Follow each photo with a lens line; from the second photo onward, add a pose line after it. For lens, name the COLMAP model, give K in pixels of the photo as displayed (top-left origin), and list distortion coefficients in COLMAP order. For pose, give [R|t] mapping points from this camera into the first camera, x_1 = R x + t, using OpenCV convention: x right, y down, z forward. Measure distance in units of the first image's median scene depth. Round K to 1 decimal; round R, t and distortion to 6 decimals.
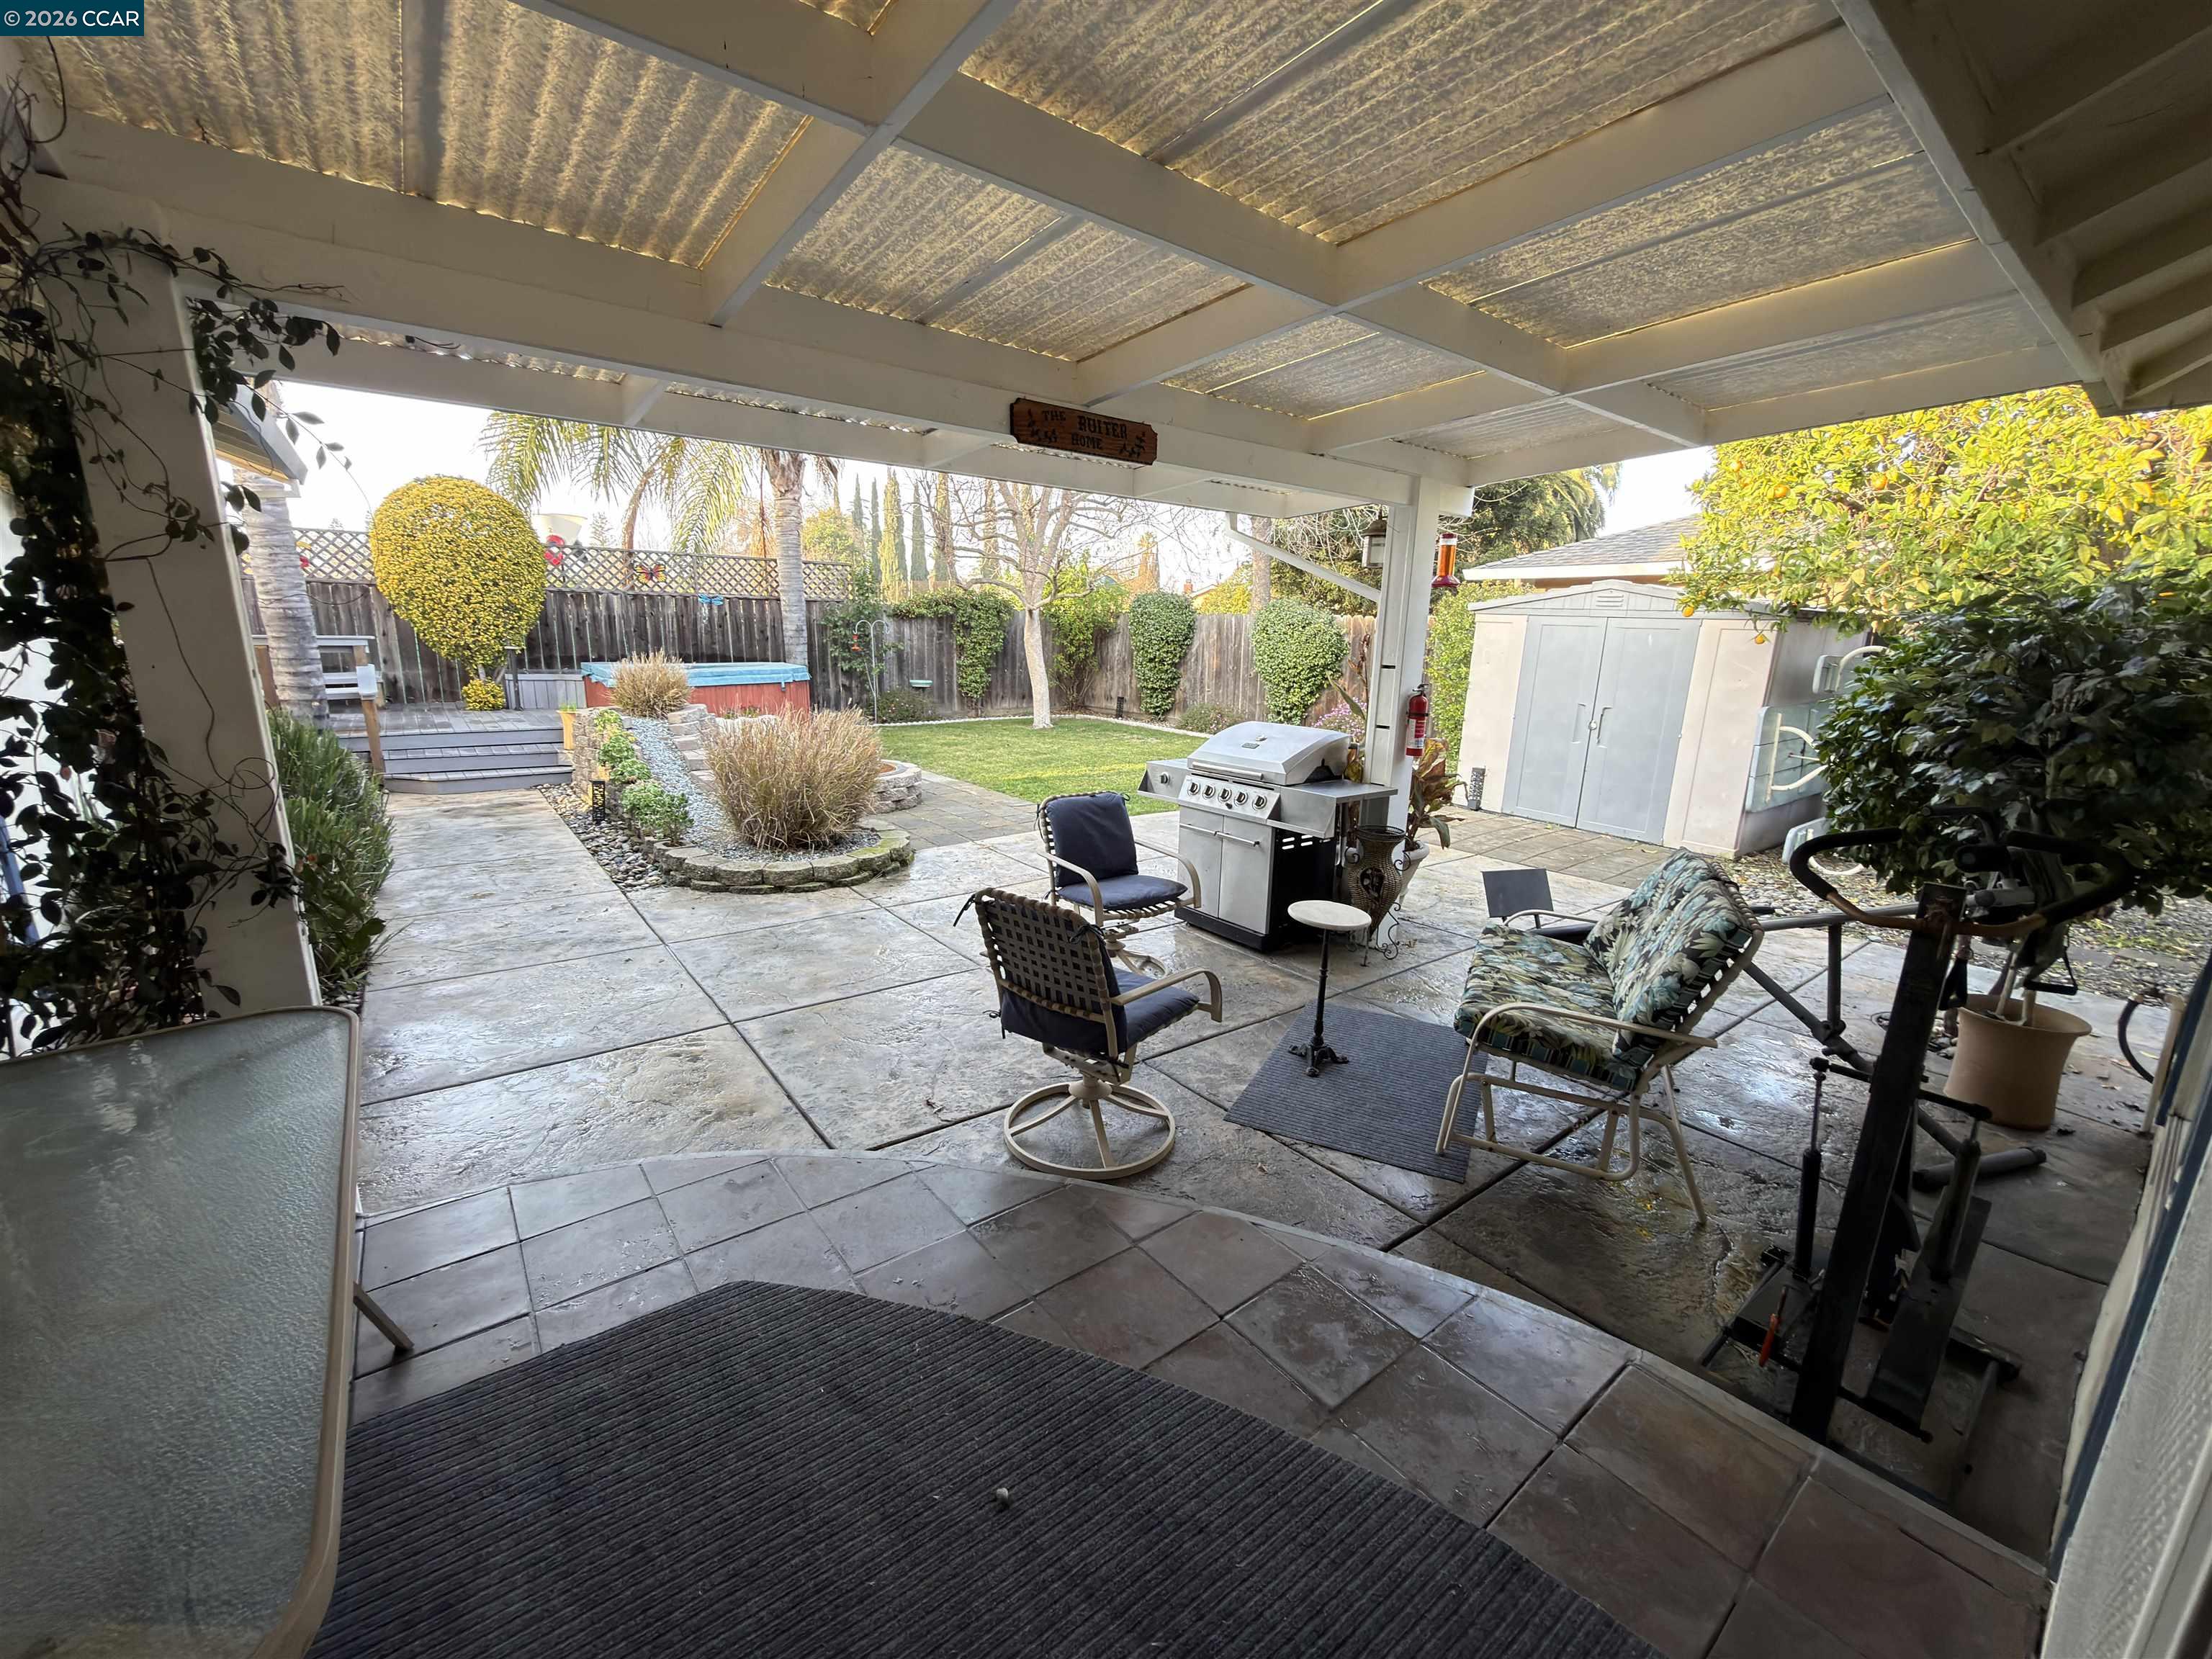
lens RADIAL K [[881.7, 0, 1104.9], [0, 881.7, 828.7], [0, 0, 1]] dist [-0.000968, 0.000599]
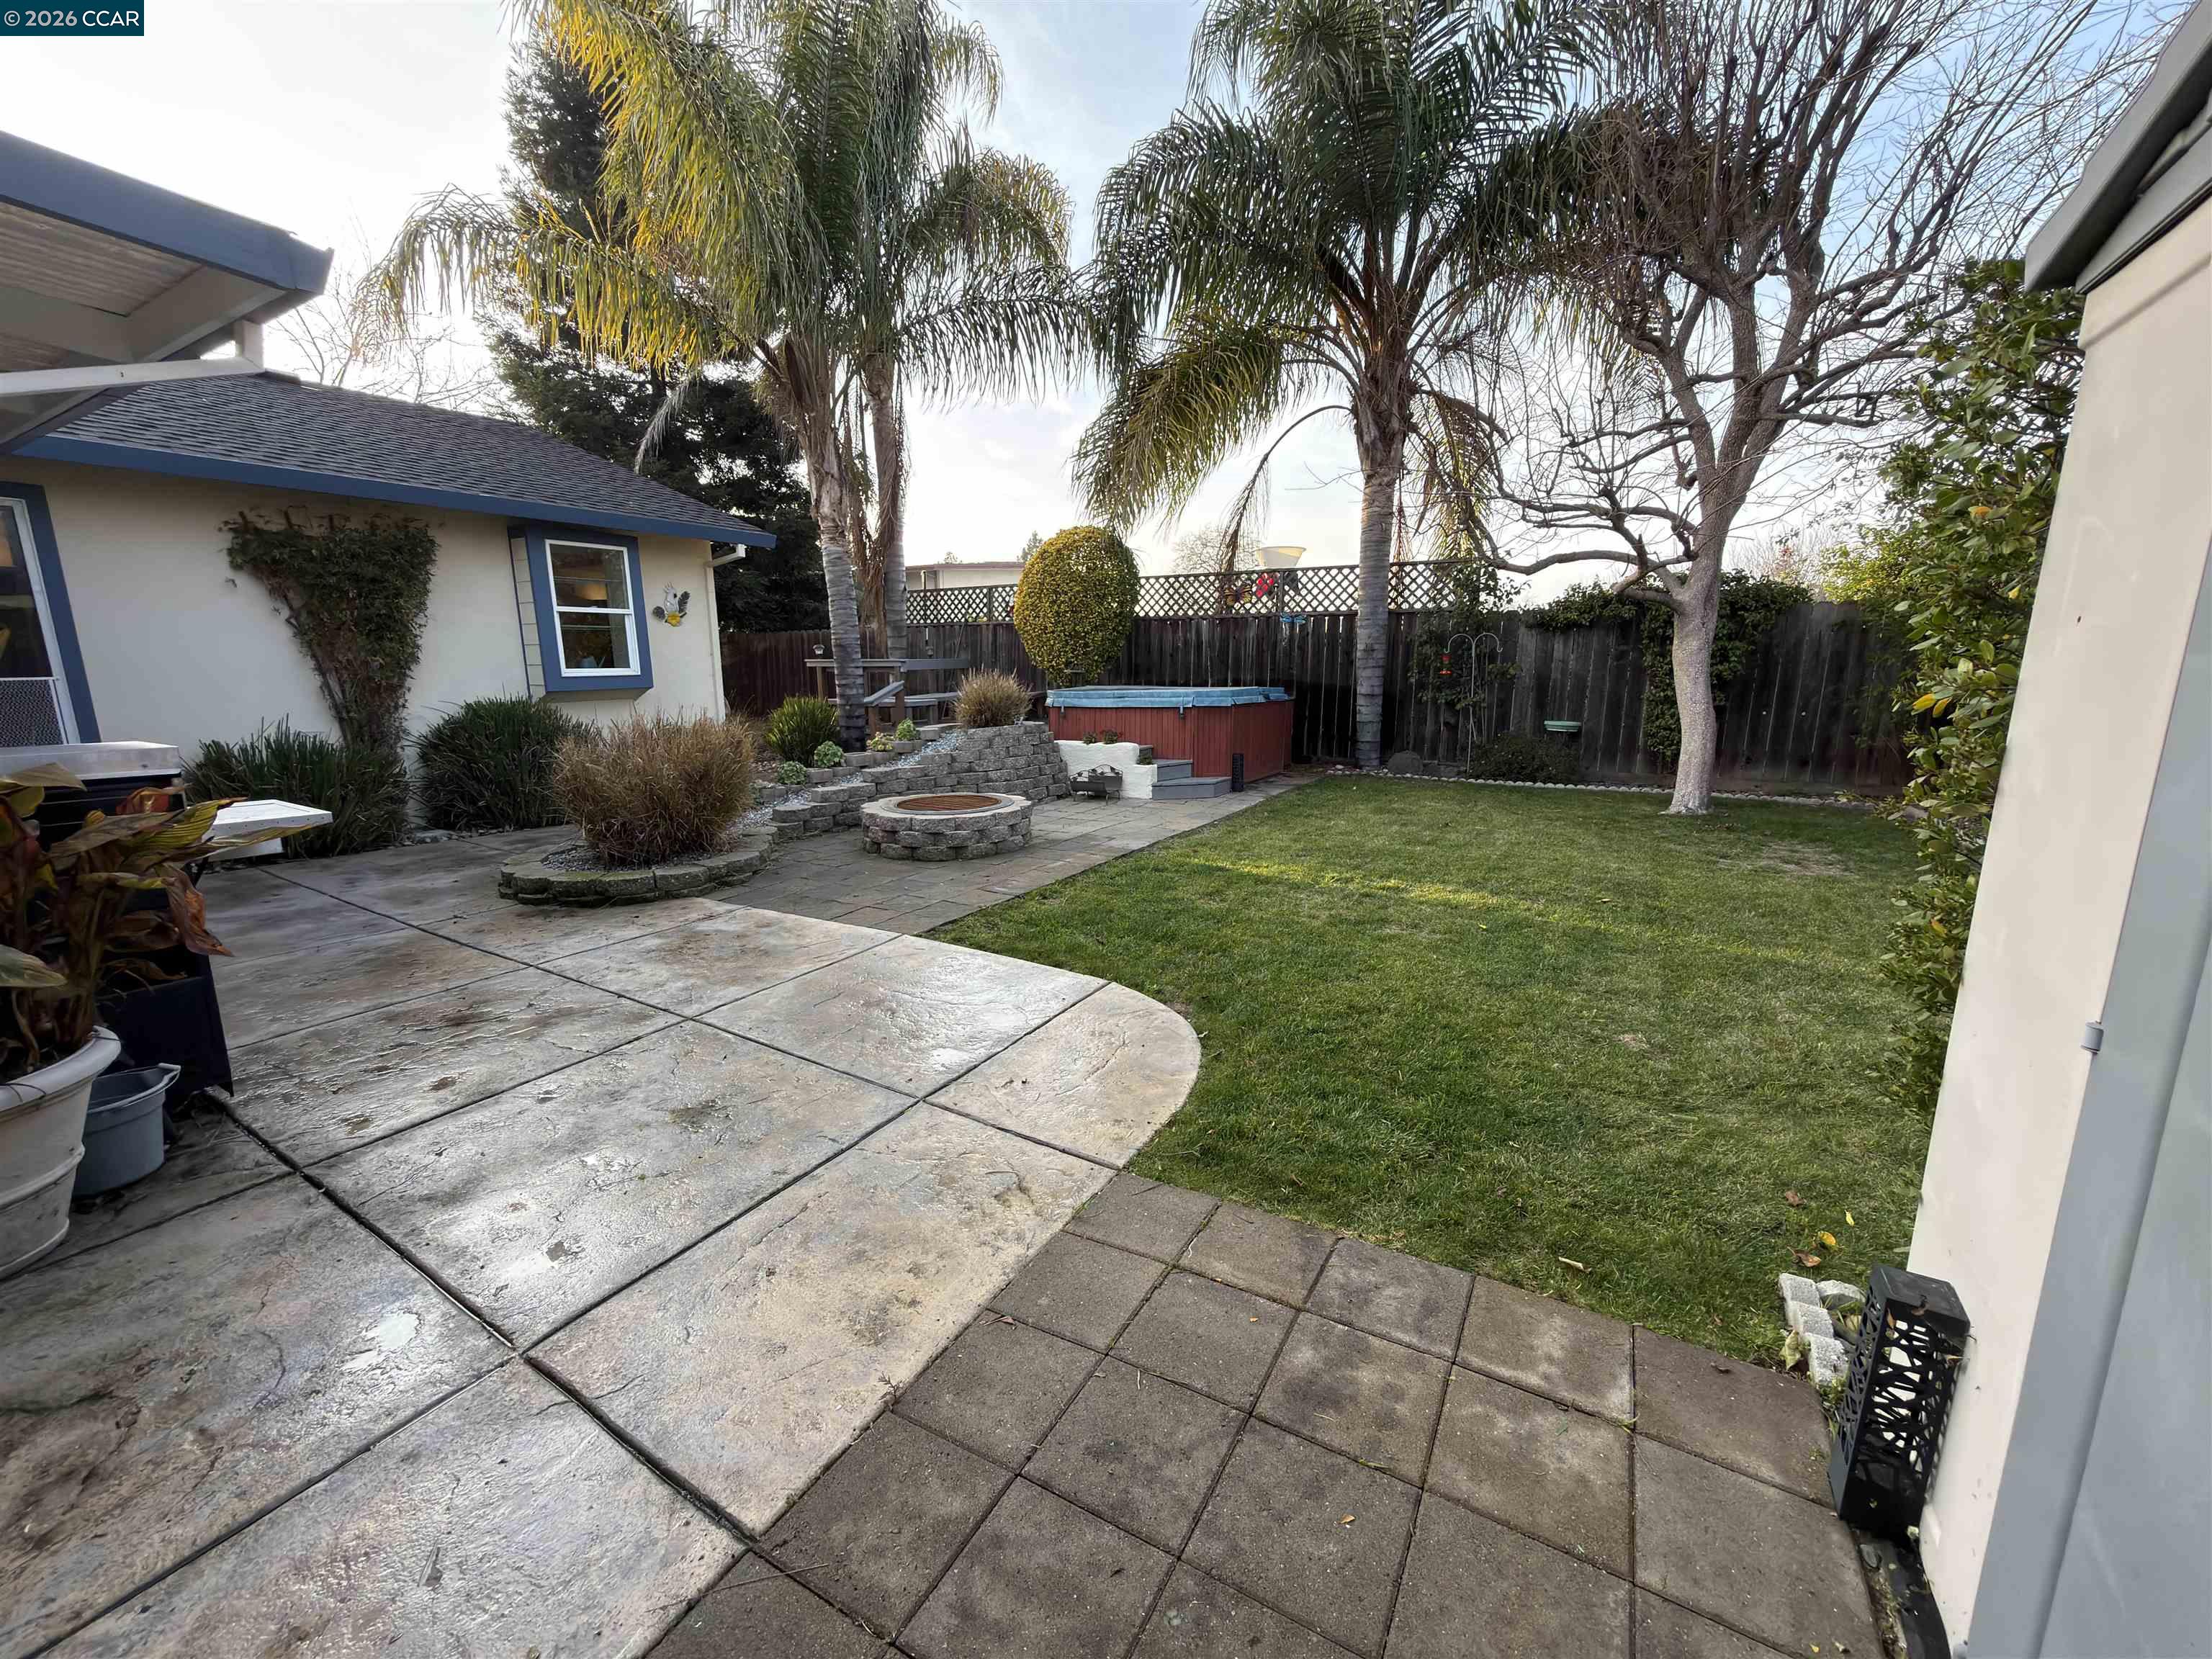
lens RADIAL K [[881.7, 0, 1104.9], [0, 881.7, 828.7], [0, 0, 1]] dist [-0.000968, 0.000599]
pose [[0.382192, 0.169862, -0.908337, 0.308271], [-0.178846, 0.977972, 0.107633, -0.115427], [0.906611, 0.121316, 0.404152, 0.498466]]
